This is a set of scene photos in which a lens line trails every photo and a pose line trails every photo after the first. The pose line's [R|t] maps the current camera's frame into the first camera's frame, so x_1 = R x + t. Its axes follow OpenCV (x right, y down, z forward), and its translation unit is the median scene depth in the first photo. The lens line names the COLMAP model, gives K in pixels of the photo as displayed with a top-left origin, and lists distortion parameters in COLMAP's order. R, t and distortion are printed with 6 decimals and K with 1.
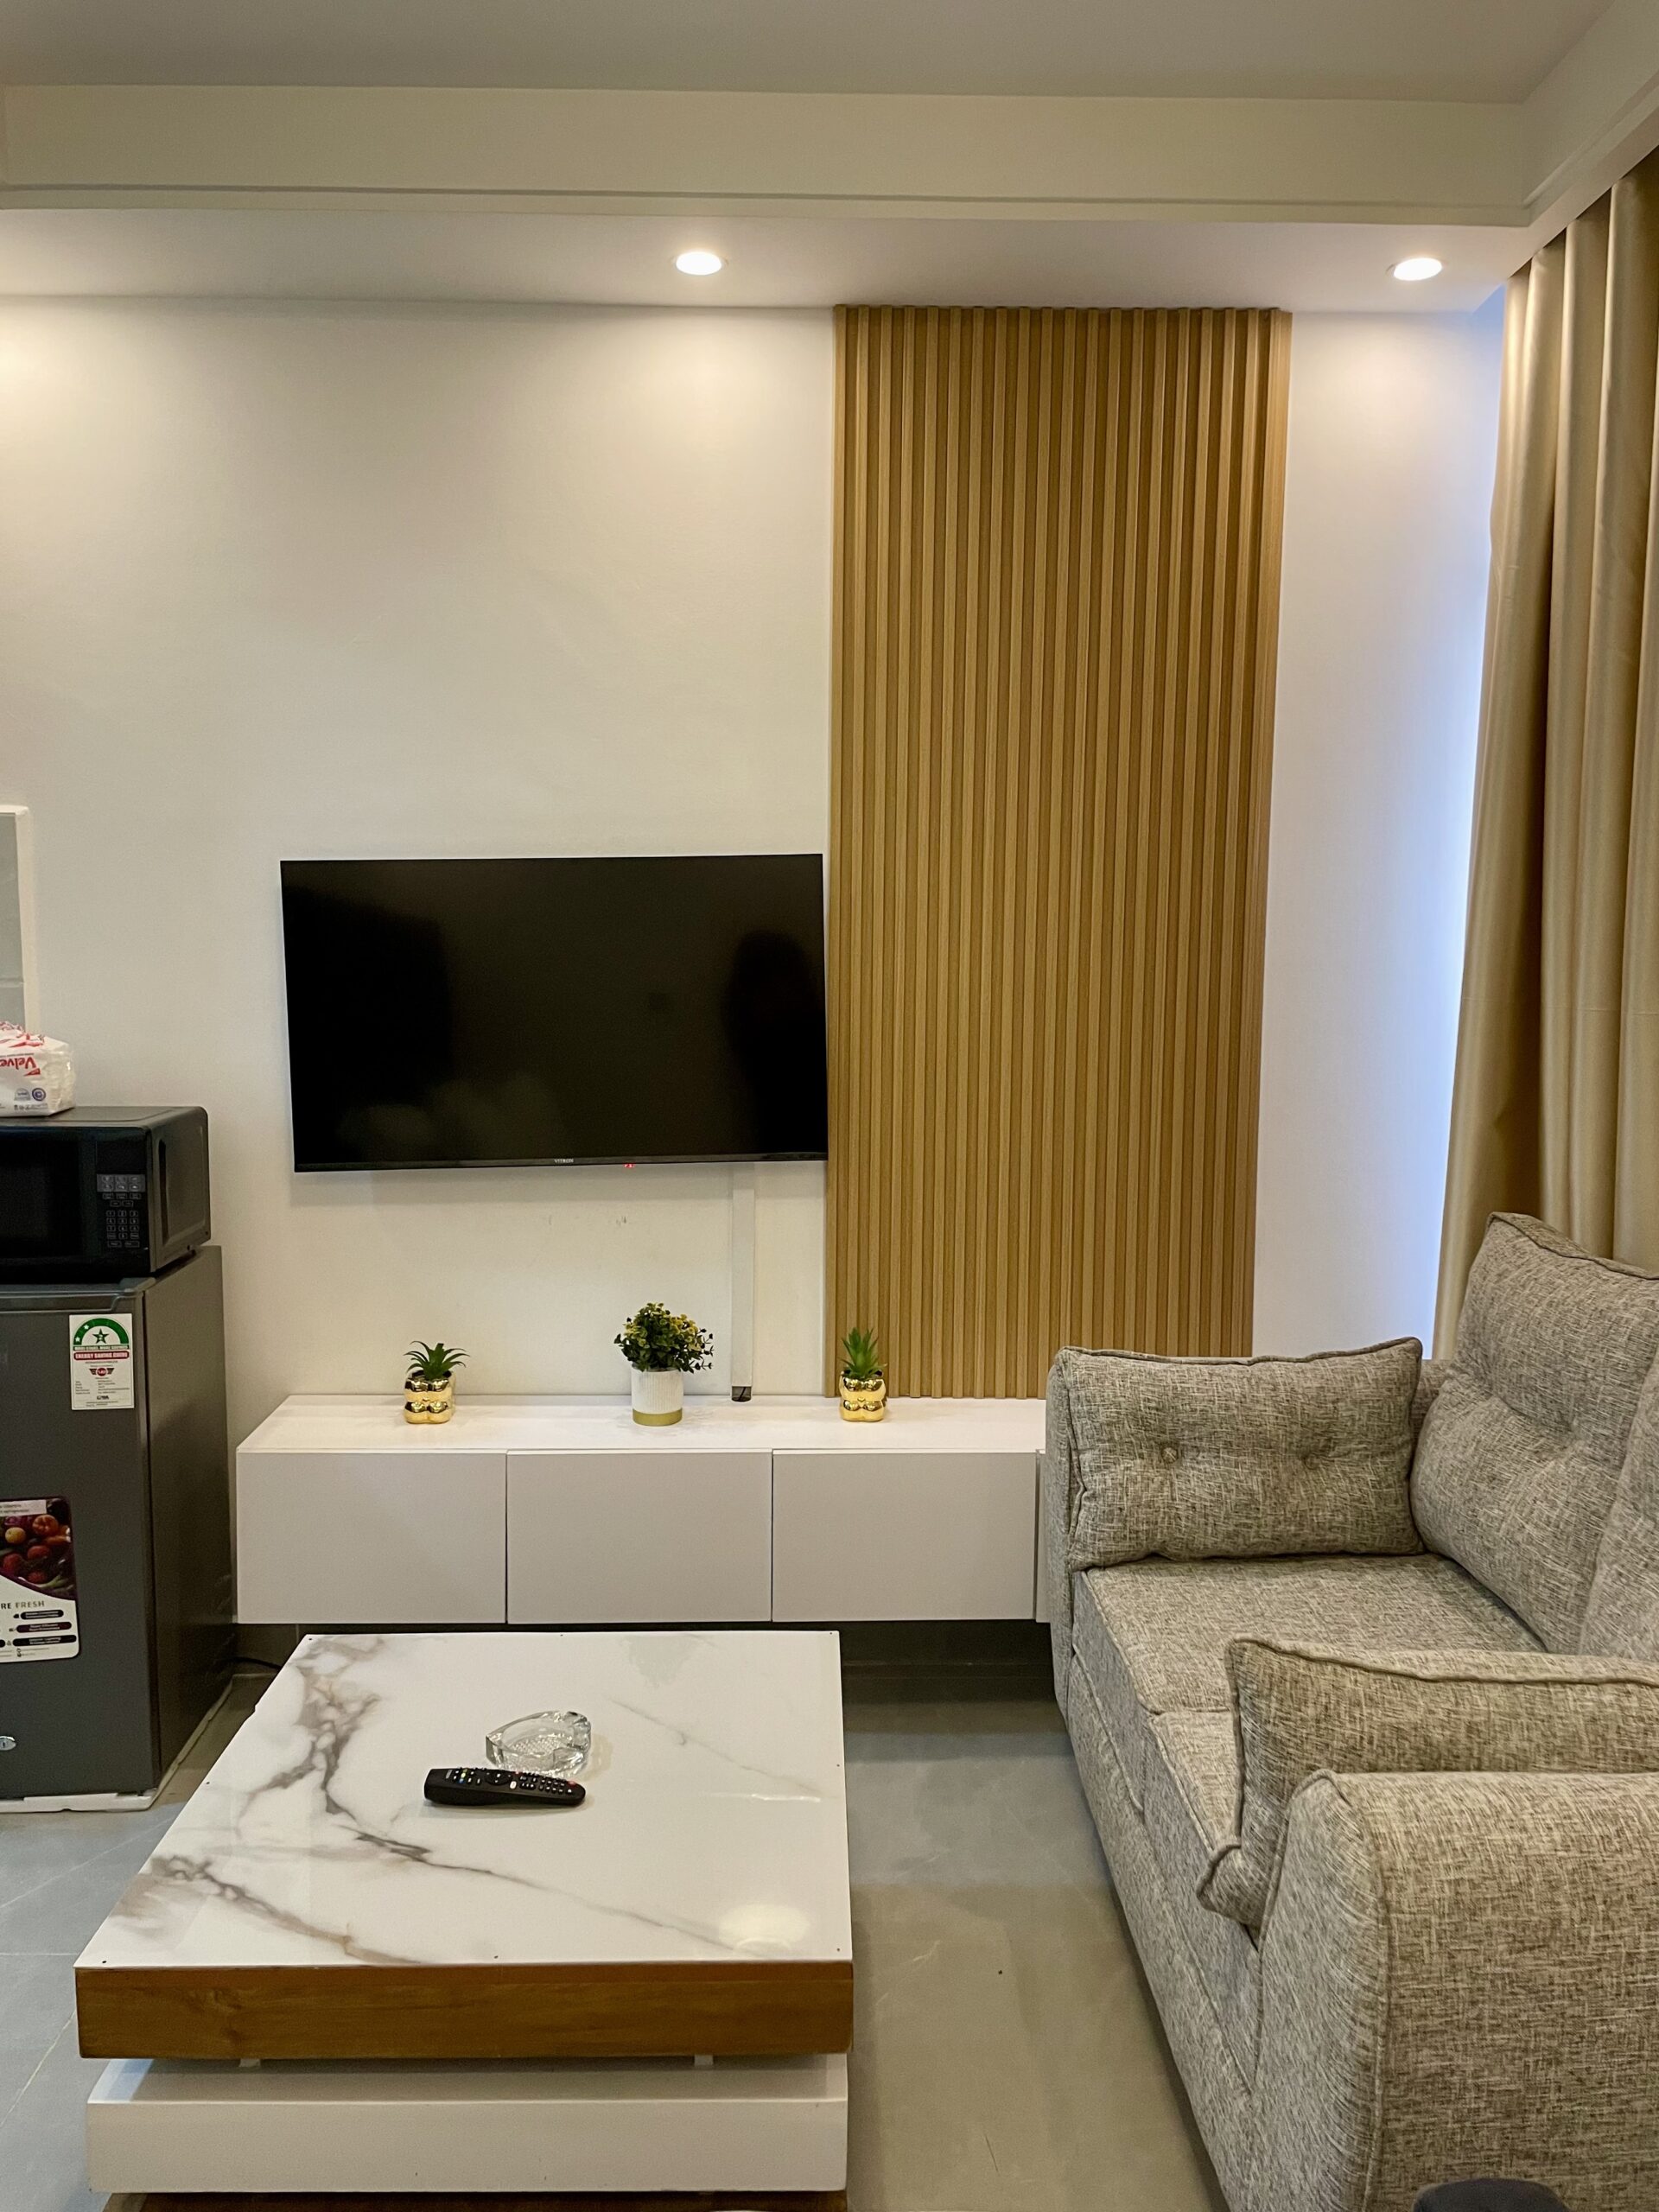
lens RADIAL K [[1669.9, 0, 826.0], [0, 1669.9, 1115.9], [0, 0, 1]] dist [0.100512, -0.119121]
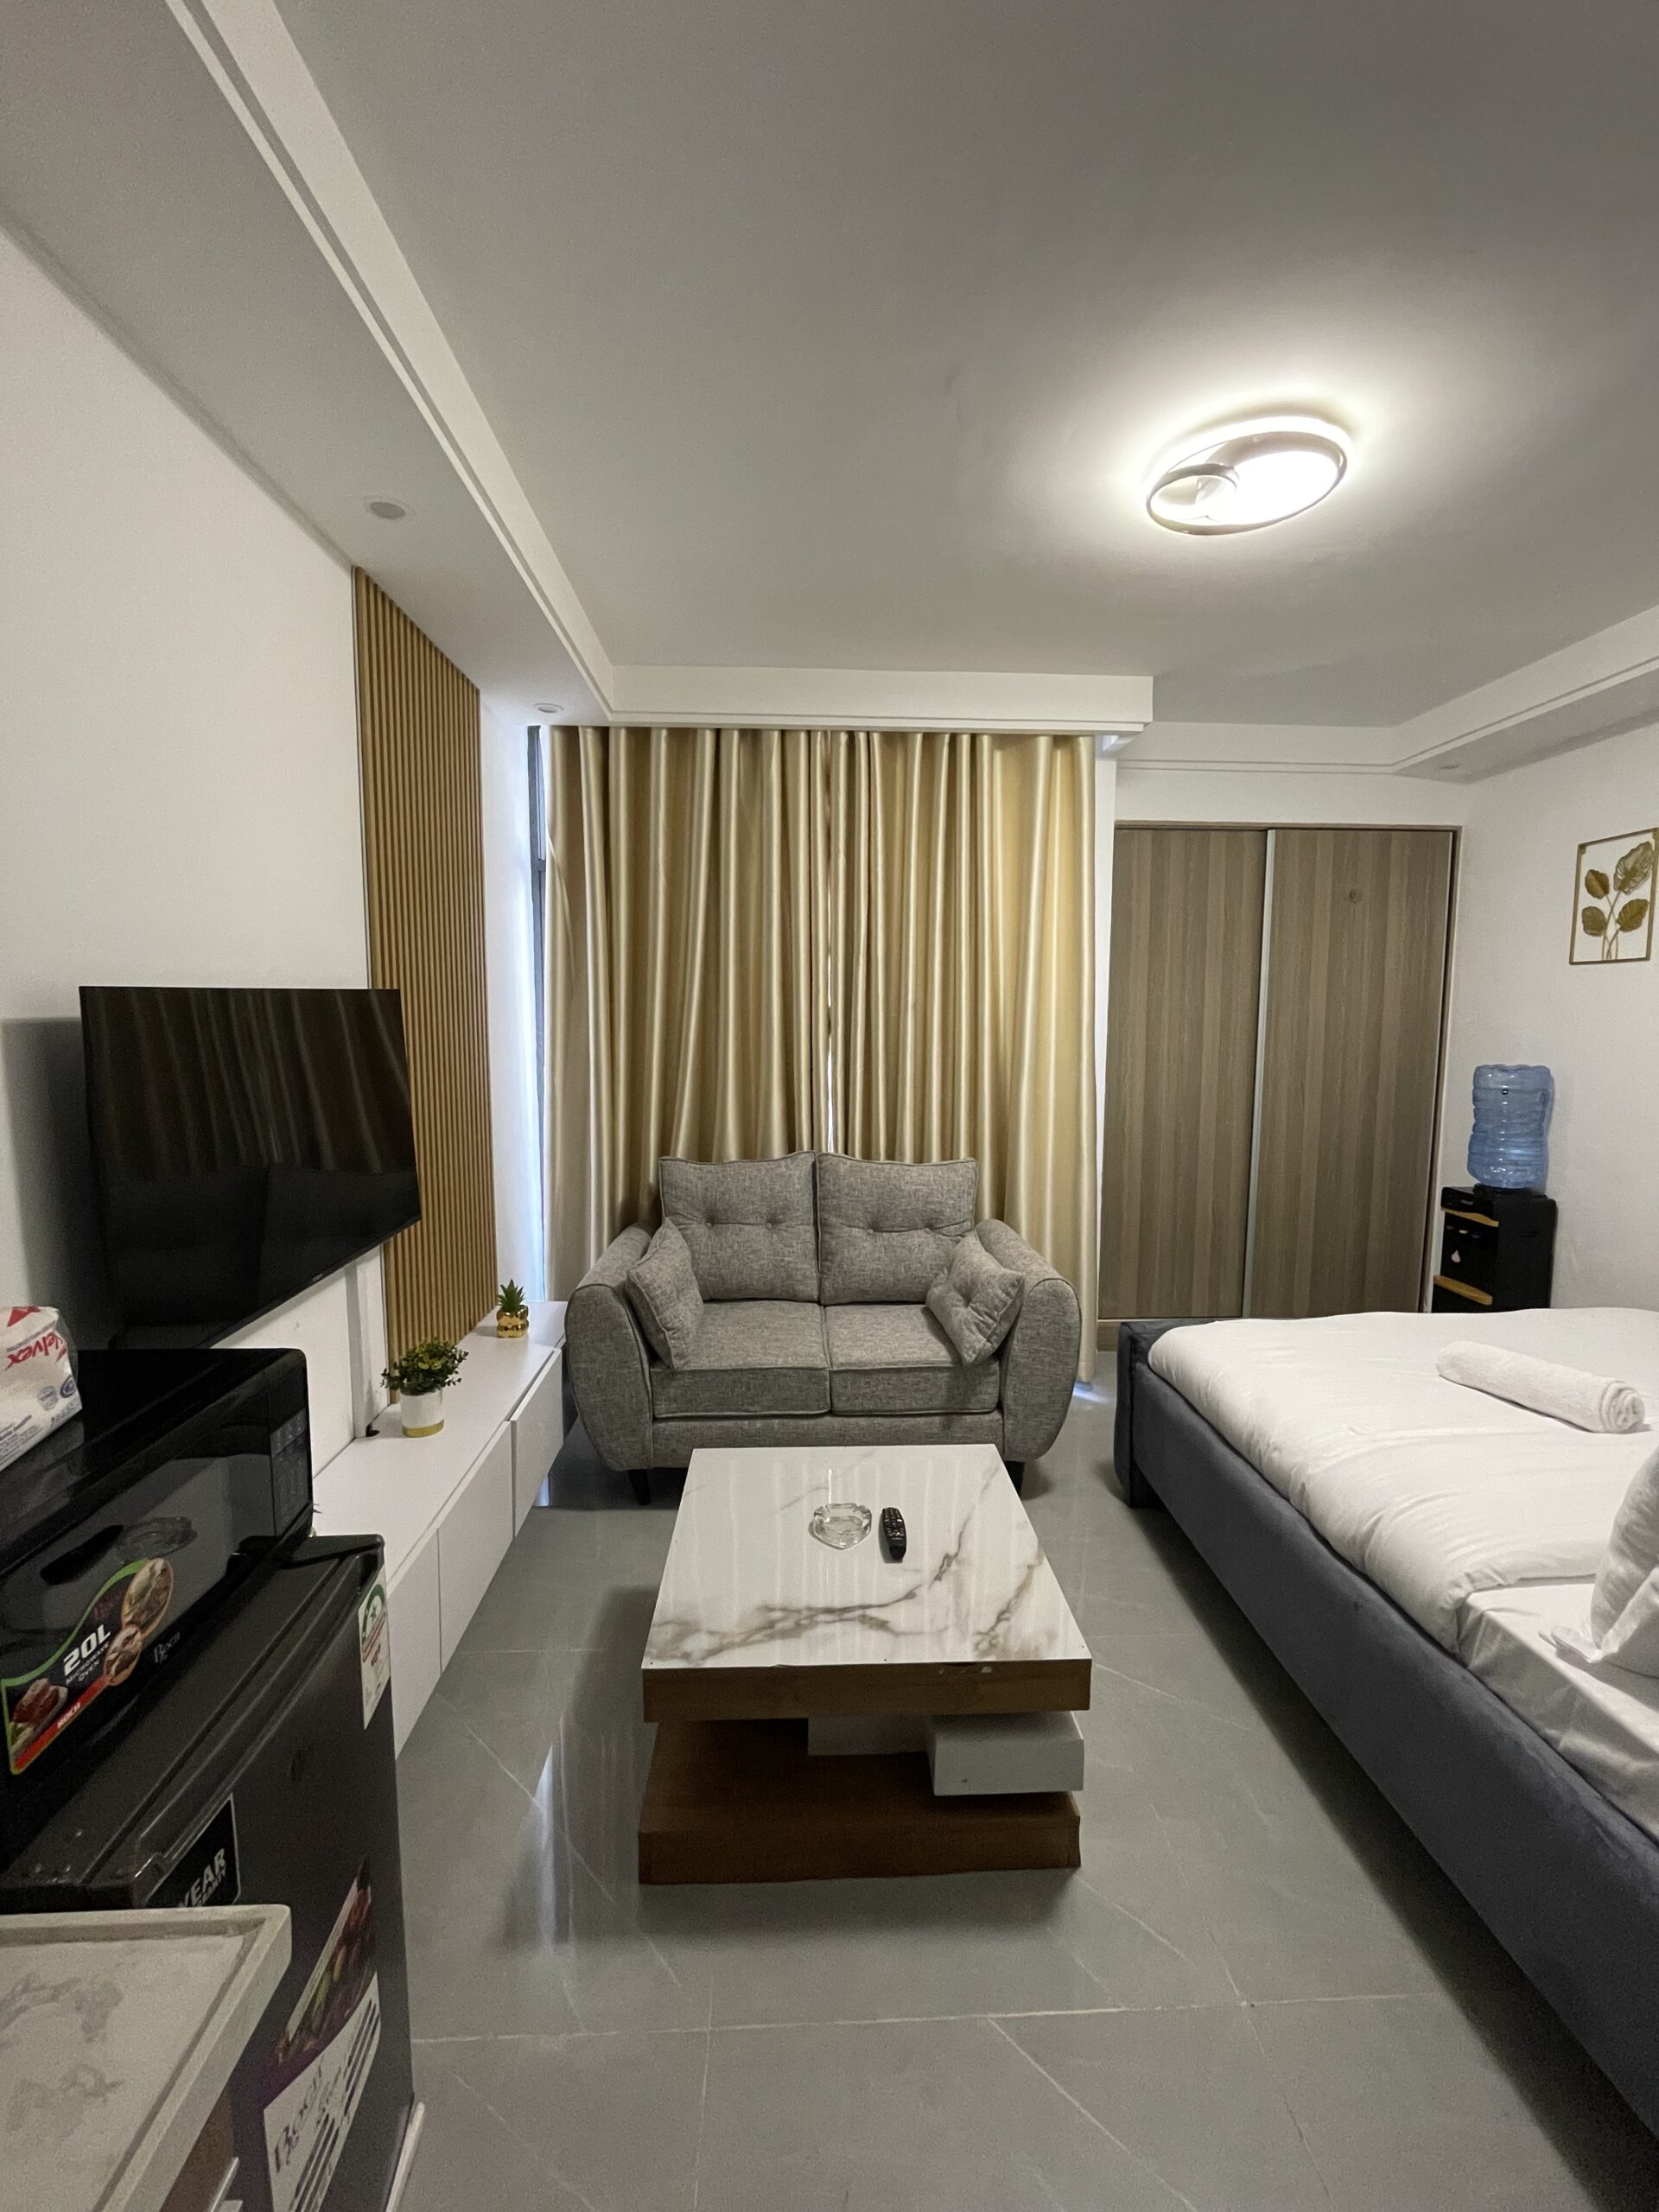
lens RADIAL K [[897.2, 0, 829.5], [0, 897.2, 1106.0], [0, 0, 1]] dist [-0.001903, -0.000305]
pose [[-0.030933, -0.106207, 0.993863, -0.813903], [0.104854, 0.988507, 0.108899, -0.121352], [-0.994006, 0.107579, -0.019442, 0.772347]]
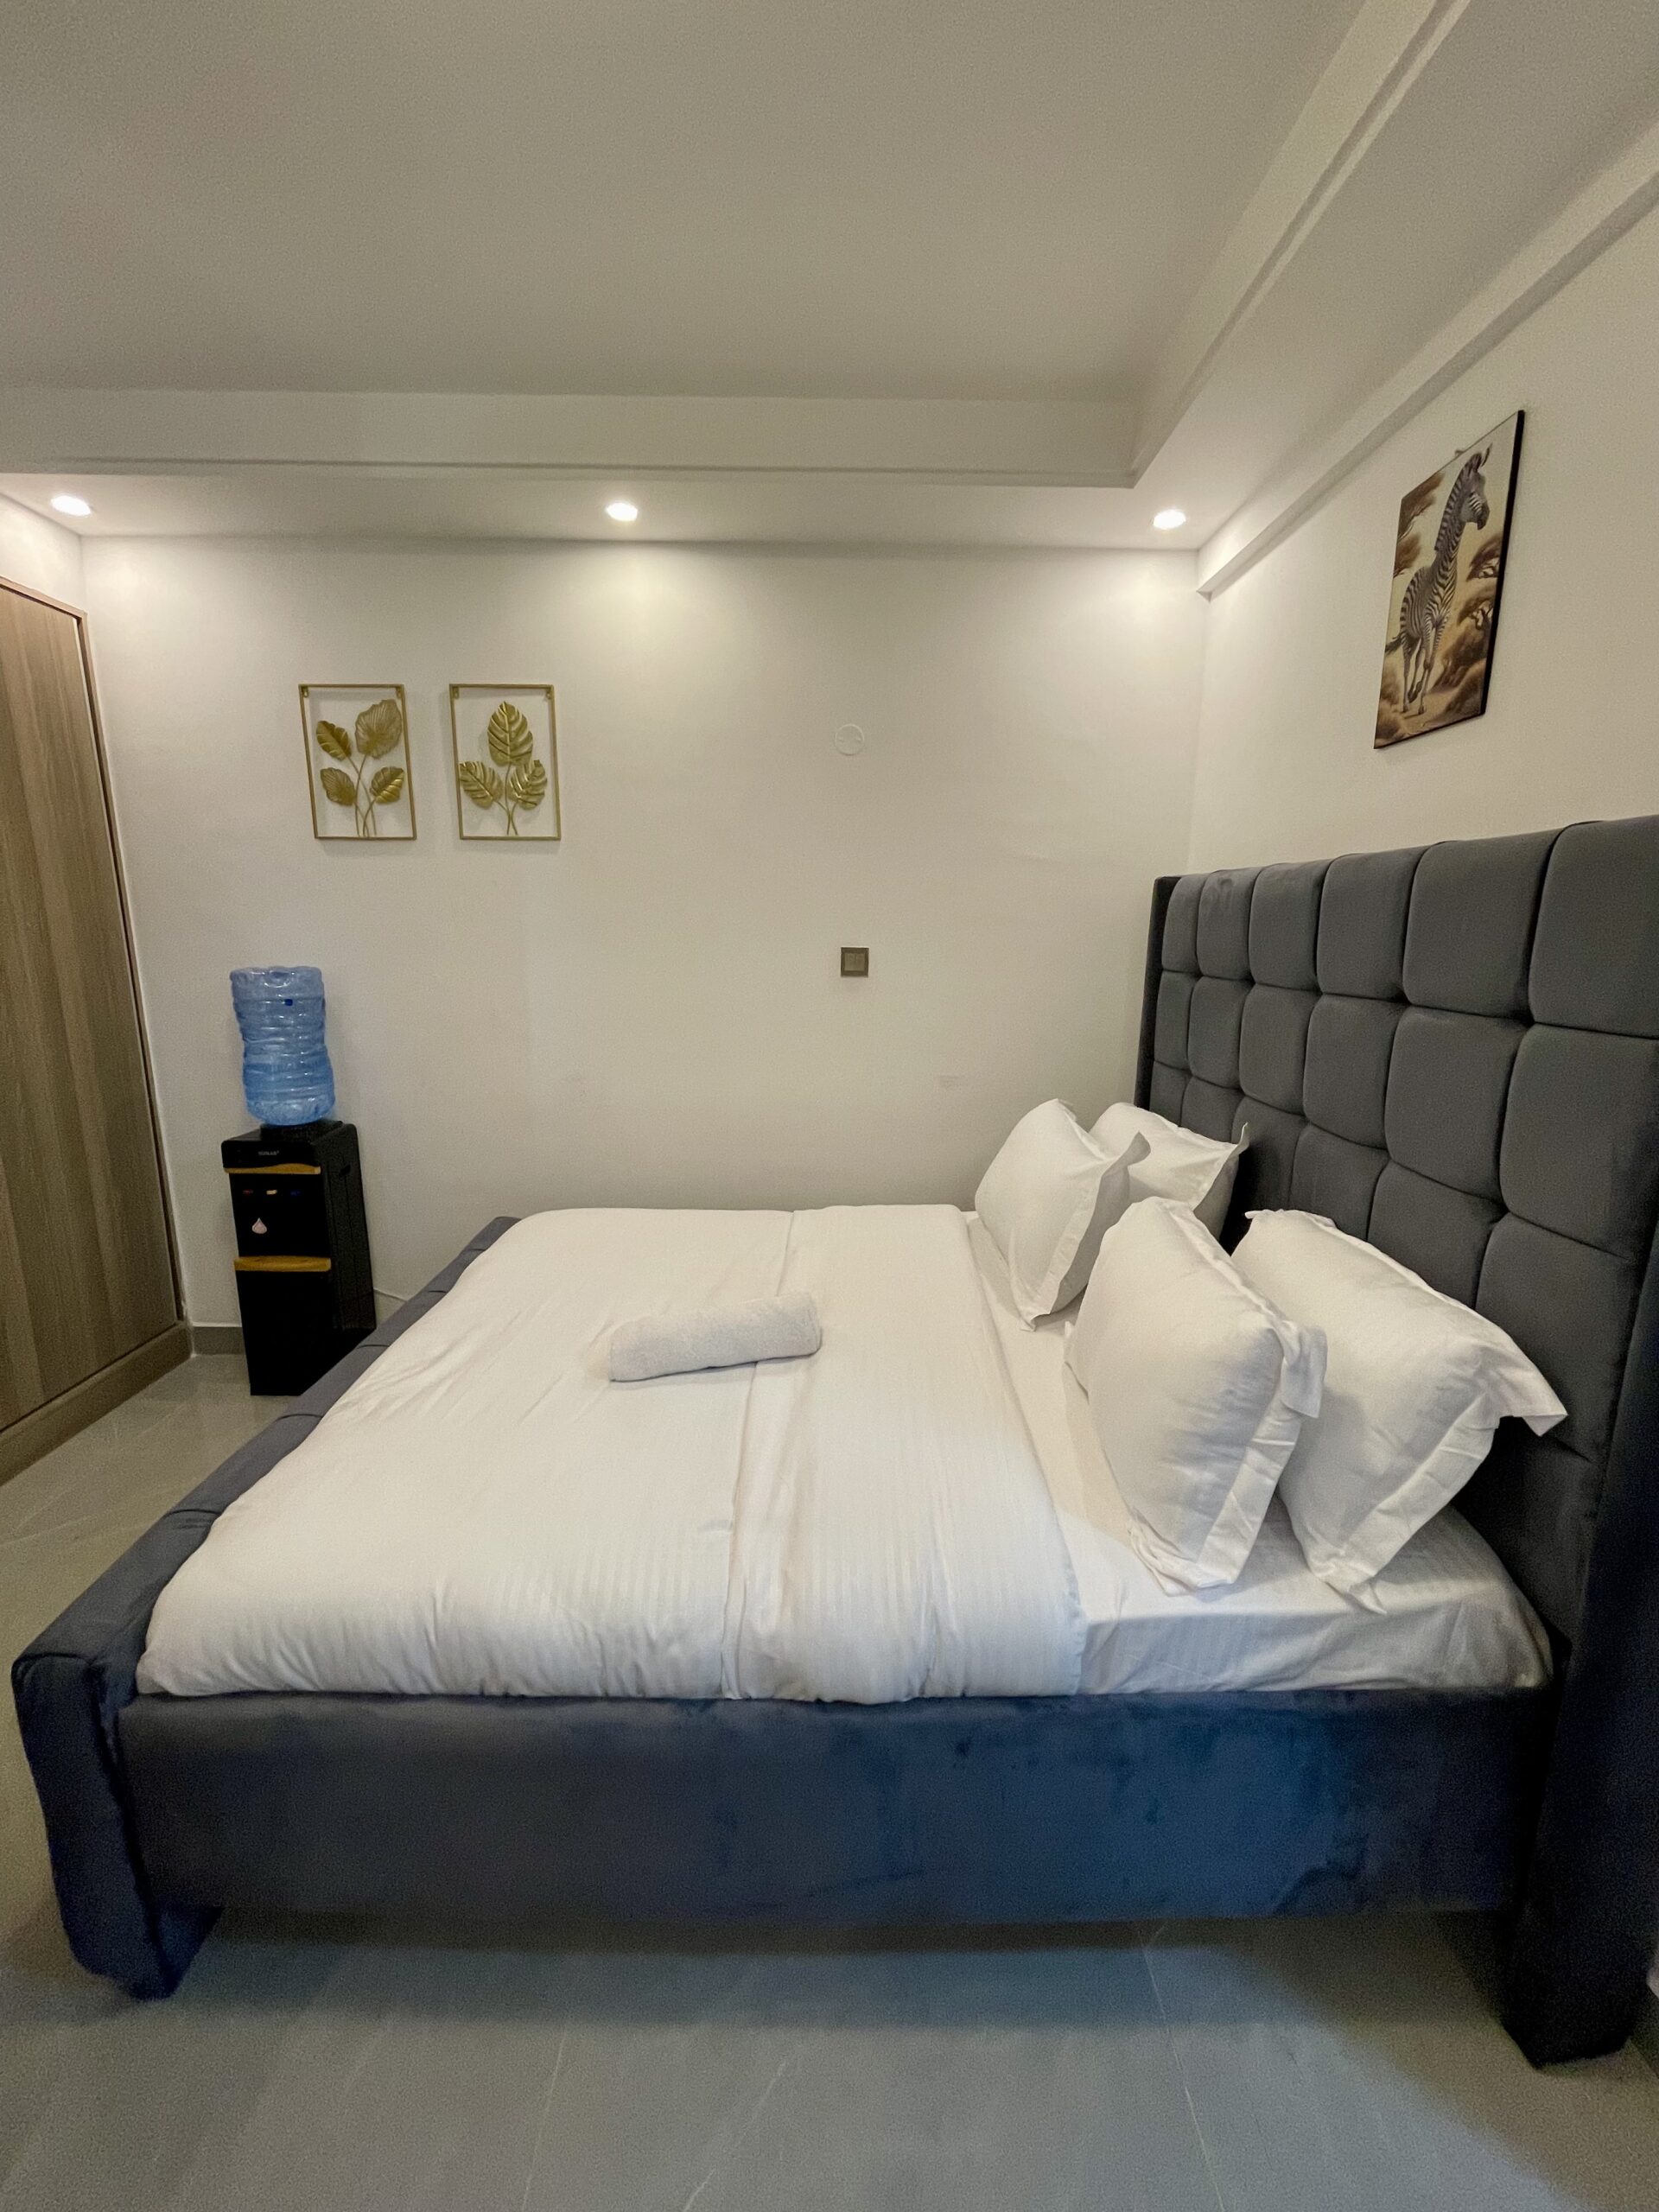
lens RADIAL K [[897.2, 0, 829.5], [0, 897.2, 1106.0], [0, 0, 1]] dist [-0.001903, -0.000305]
pose [[-0.999846, -0.015024, 0.009069, -0.188851], [-0.011562, 0.952722, 0.303623, -0.099073], [-0.013202, 0.303471, -0.952749, 0.753873]]
